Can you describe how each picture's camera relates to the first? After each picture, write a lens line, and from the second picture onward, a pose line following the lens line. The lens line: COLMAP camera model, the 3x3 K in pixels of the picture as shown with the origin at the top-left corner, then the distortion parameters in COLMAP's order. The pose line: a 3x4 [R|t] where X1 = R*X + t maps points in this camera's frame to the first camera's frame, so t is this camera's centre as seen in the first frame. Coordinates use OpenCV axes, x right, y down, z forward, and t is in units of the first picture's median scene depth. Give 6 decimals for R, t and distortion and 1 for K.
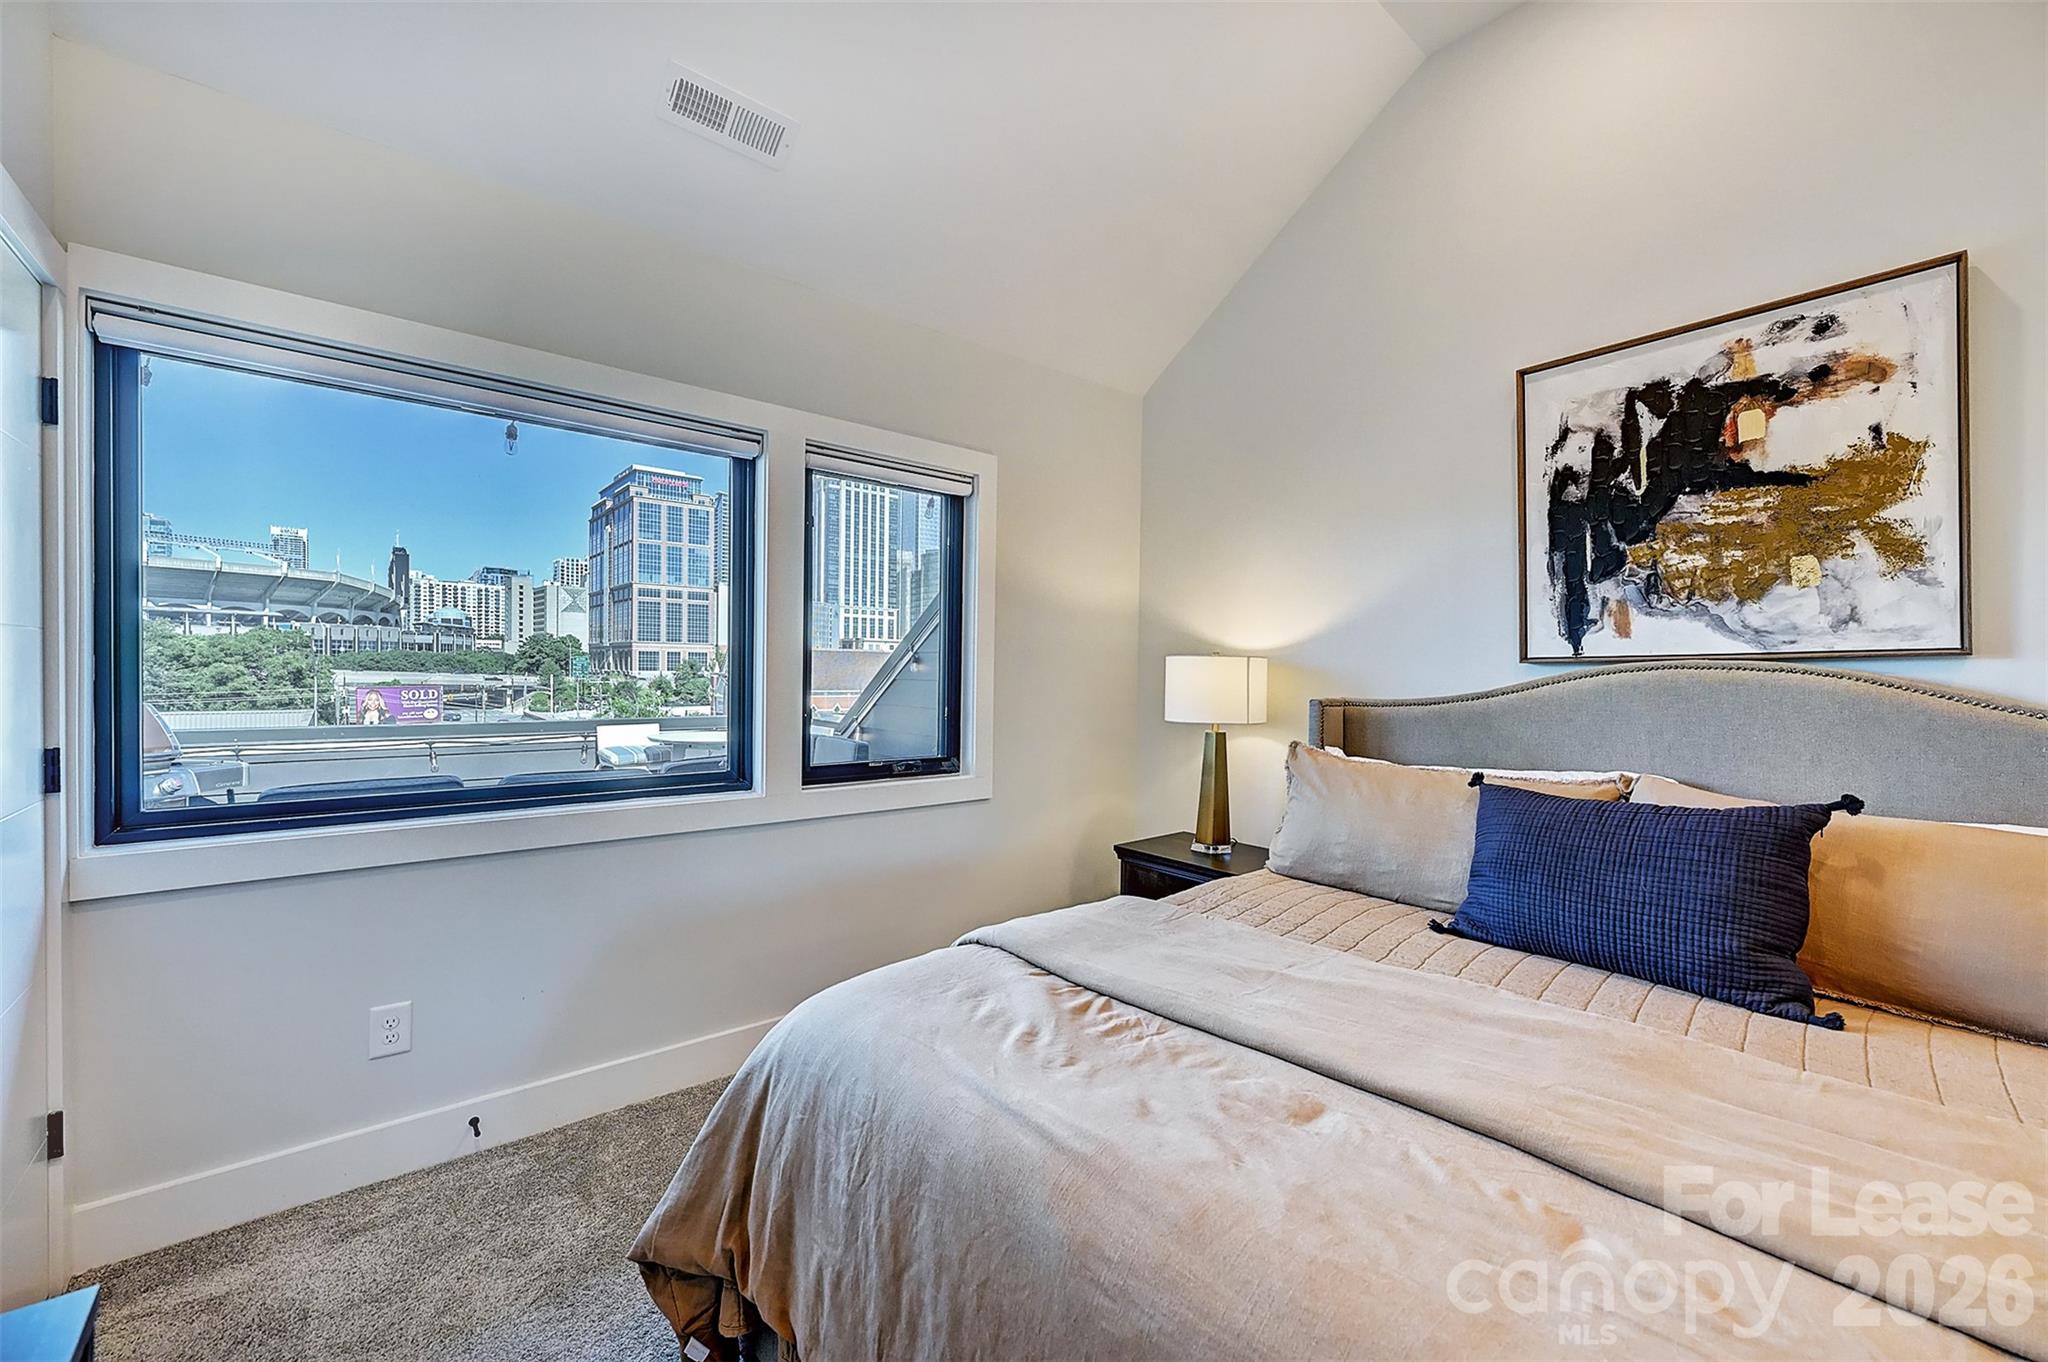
lens RADIAL K [[821.7, 0, 1030.2], [0, 821.7, 679.6], [0, 0, 1]] dist [-0.004621, -0.000868]
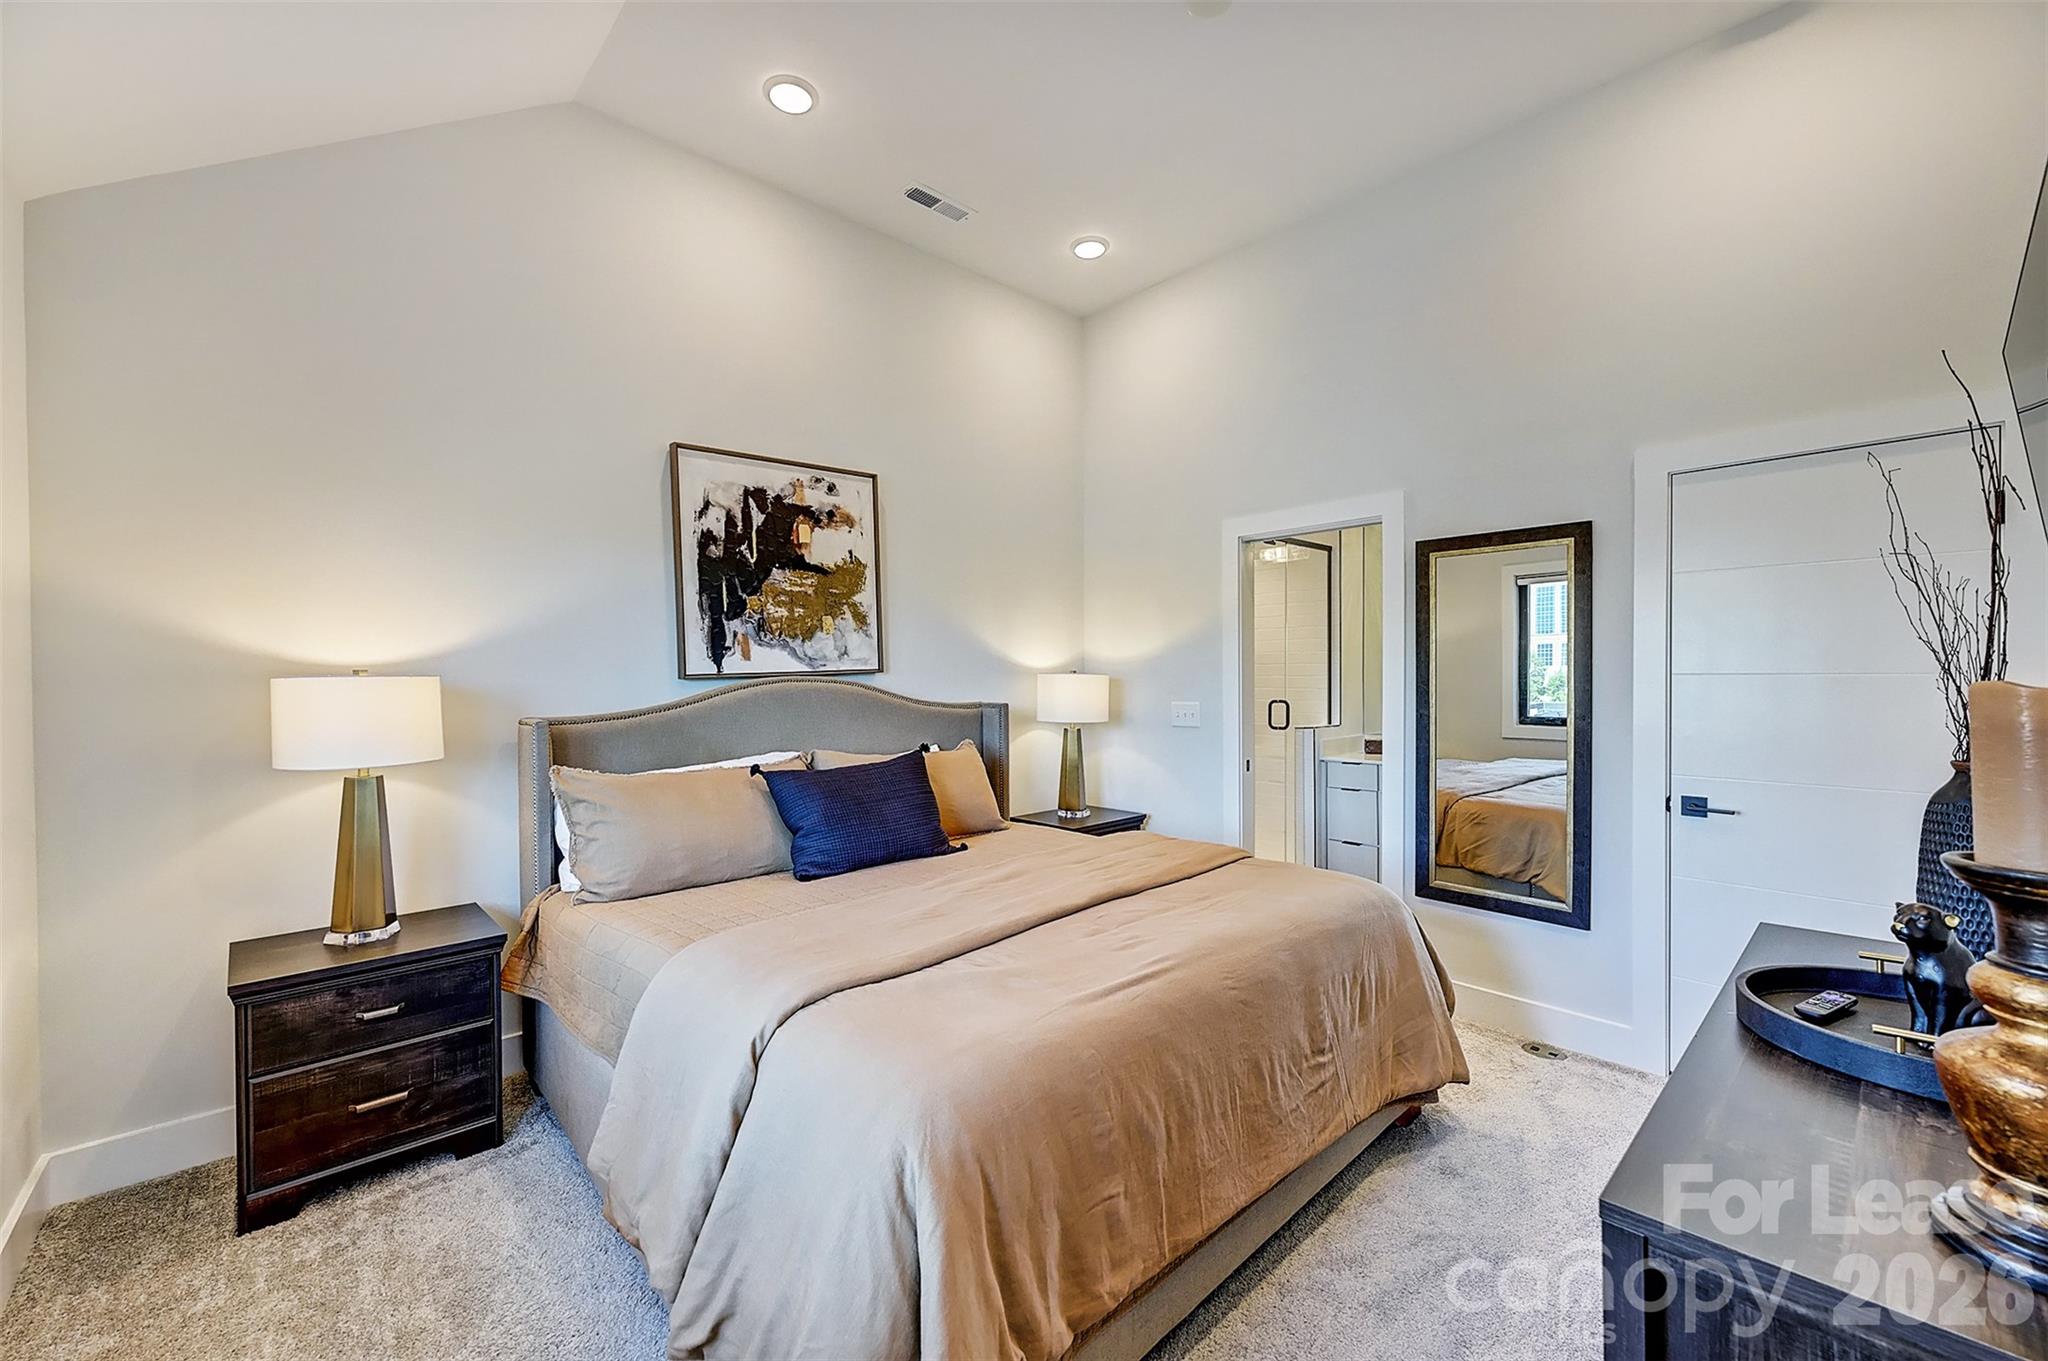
lens RADIAL K [[821.7, 0, 1004.9], [0, 821.7, 677.2], [0, 0, 1]] dist [-0.004621, -0.000868]
pose [[-0.044098, -0.017993, 0.998865, -0.779572], [0.016367, 0.999691, 0.018730, -0.044118], [-0.998893, 0.017174, -0.043790, 0.654230]]
